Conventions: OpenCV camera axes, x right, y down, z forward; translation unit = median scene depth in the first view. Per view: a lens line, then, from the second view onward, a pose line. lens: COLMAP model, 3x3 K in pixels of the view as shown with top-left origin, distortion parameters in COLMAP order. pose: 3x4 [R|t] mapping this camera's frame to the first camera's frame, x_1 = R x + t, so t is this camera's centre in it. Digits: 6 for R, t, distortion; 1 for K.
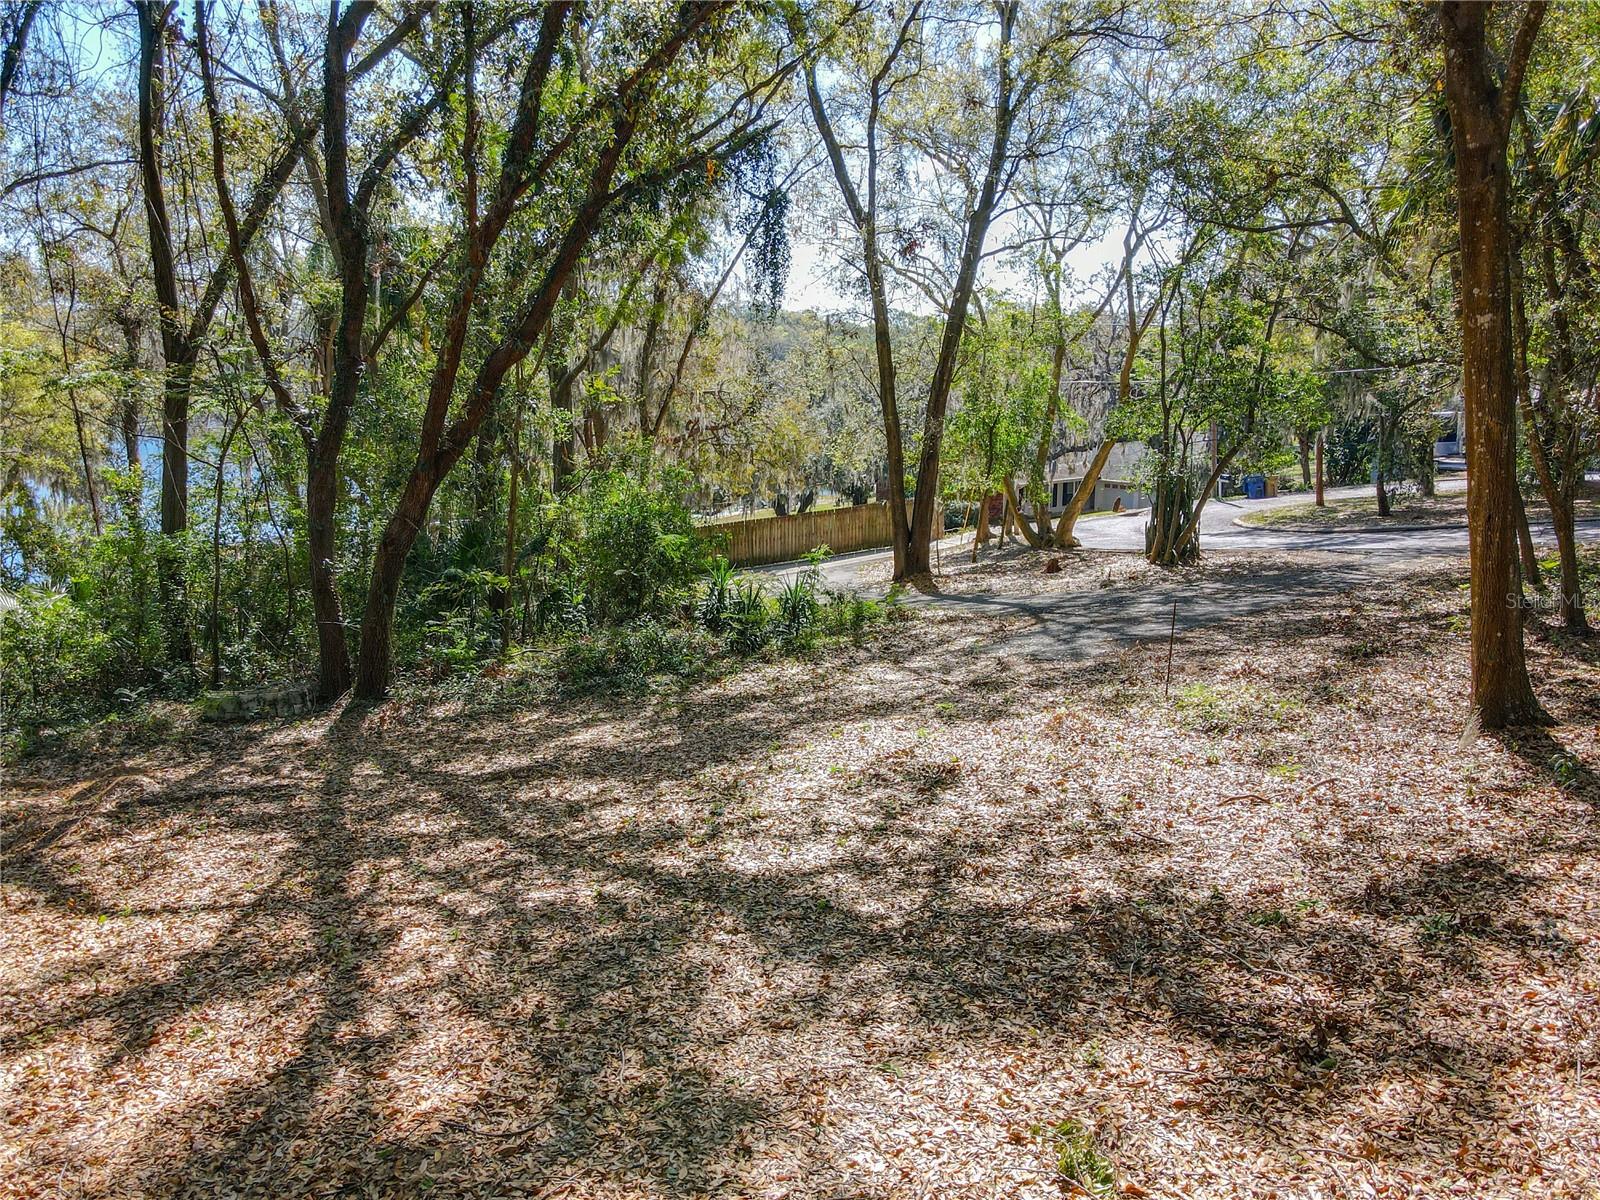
lens RADIAL K [[1137.5, 0, 804.4], [0, 1137.5, 599.6], [0, 0, 1]] dist [0.019858, -0.007930]
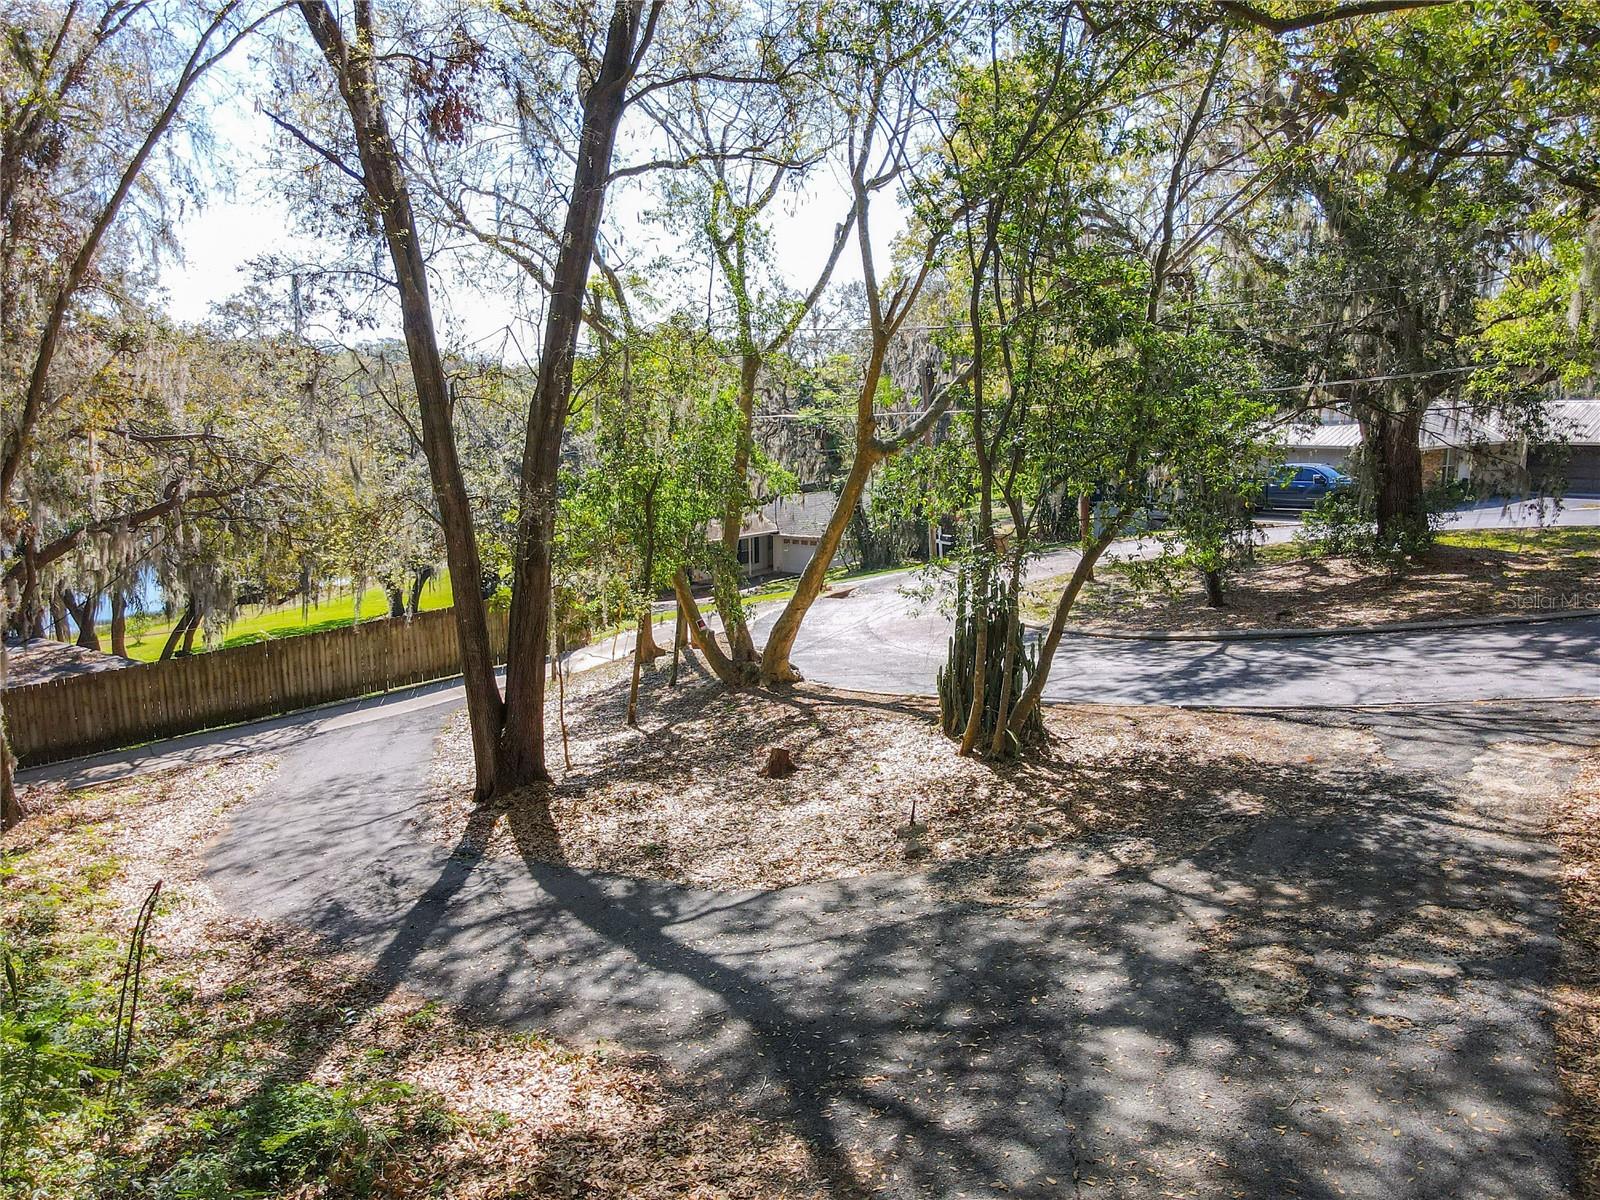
lens RADIAL K [[1137.5, 0, 804.4], [0, 1137.5, 599.6], [0, 0, 1]] dist [0.019858, -0.007930]
pose [[0.956402, -0.045937, 0.288417, 0.099186], [0.055962, 0.998078, -0.026607, -0.109378], [-0.286641, 0.041588, 0.957135, 0.600586]]
